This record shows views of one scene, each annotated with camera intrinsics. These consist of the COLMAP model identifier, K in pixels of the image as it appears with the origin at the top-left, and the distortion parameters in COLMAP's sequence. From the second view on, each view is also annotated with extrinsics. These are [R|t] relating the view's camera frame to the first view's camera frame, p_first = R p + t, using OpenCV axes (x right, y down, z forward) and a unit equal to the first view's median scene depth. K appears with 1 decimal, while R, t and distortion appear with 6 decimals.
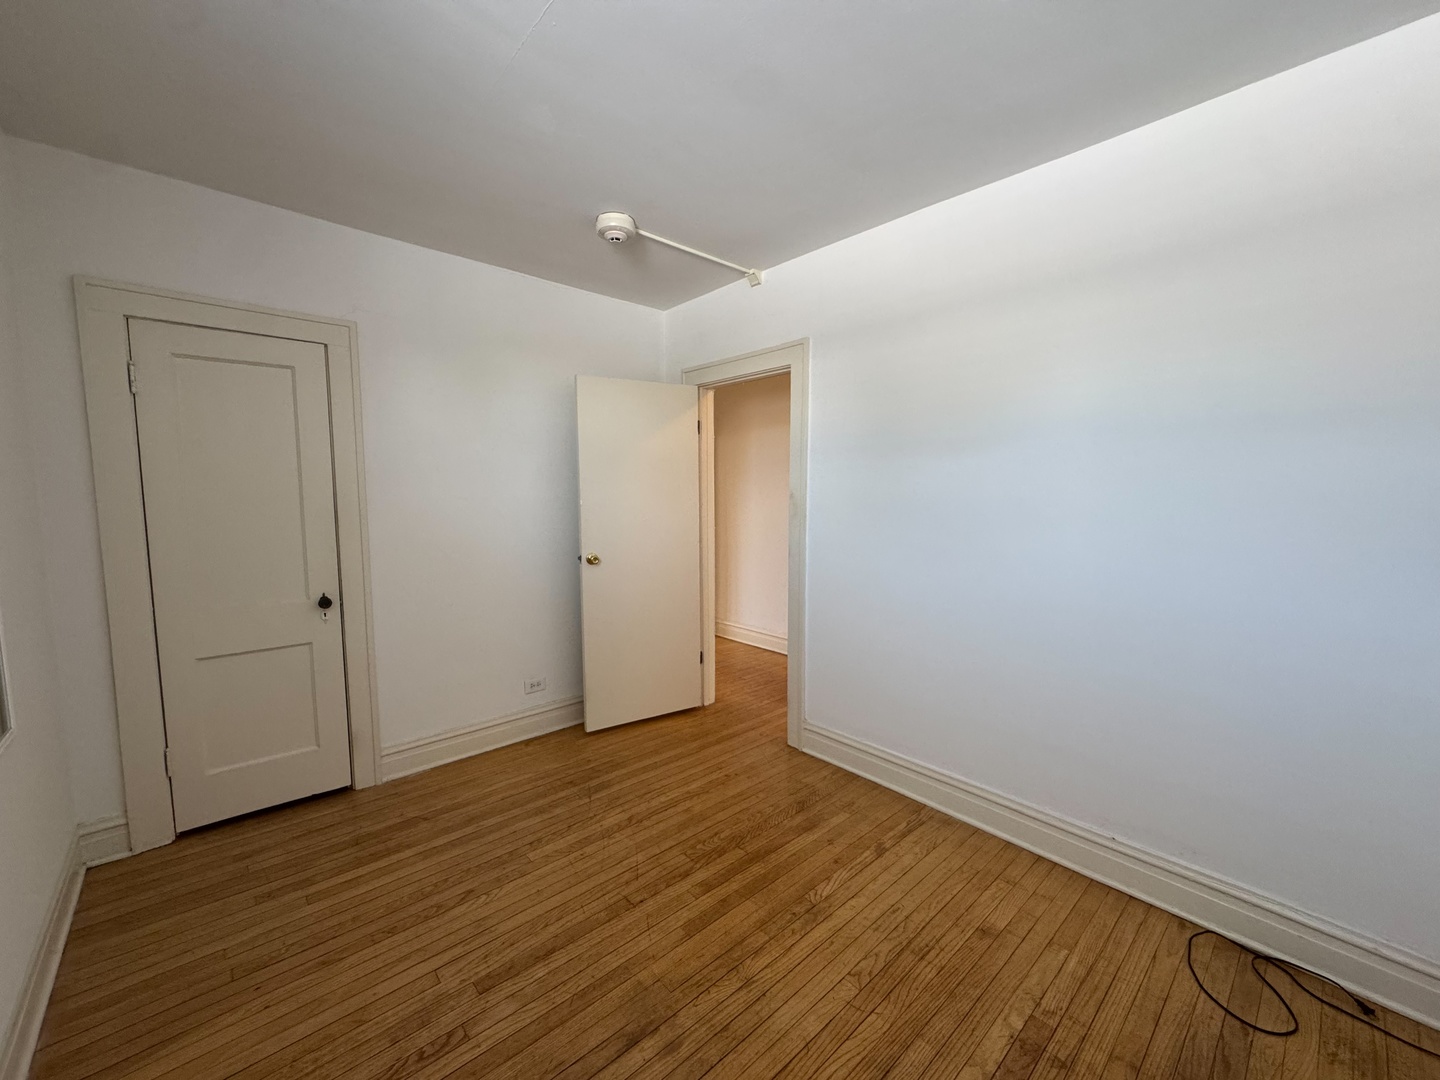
lens RADIAL K [[576.0, 0, 723.4], [0, 576.0, 536.5], [0, 0, 1]] dist [-0.002904, -0.000040]
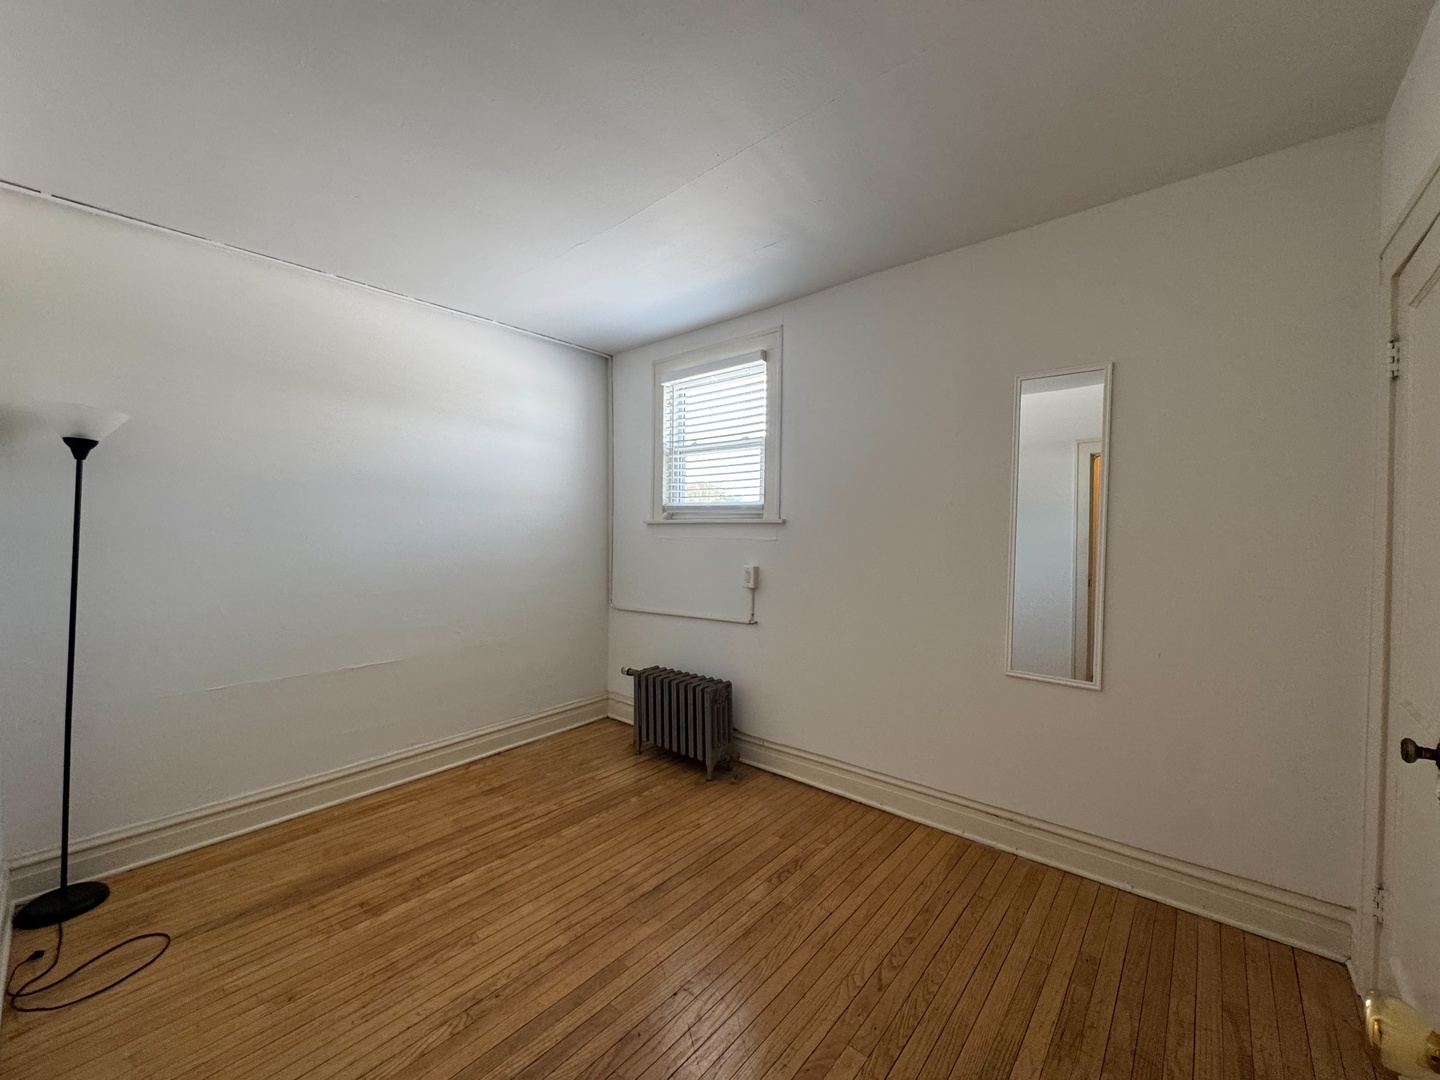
lens RADIAL K [[576.0, 0, 713.5], [0, 576.0, 538.6], [0, 0, 1]] dist [-0.002904, -0.000040]
pose [[-0.994195, 0.000764, -0.107594, -0.102922], [-0.009382, 0.995550, 0.093764, -0.114310], [0.107187, 0.094229, -0.989764, 1.721659]]
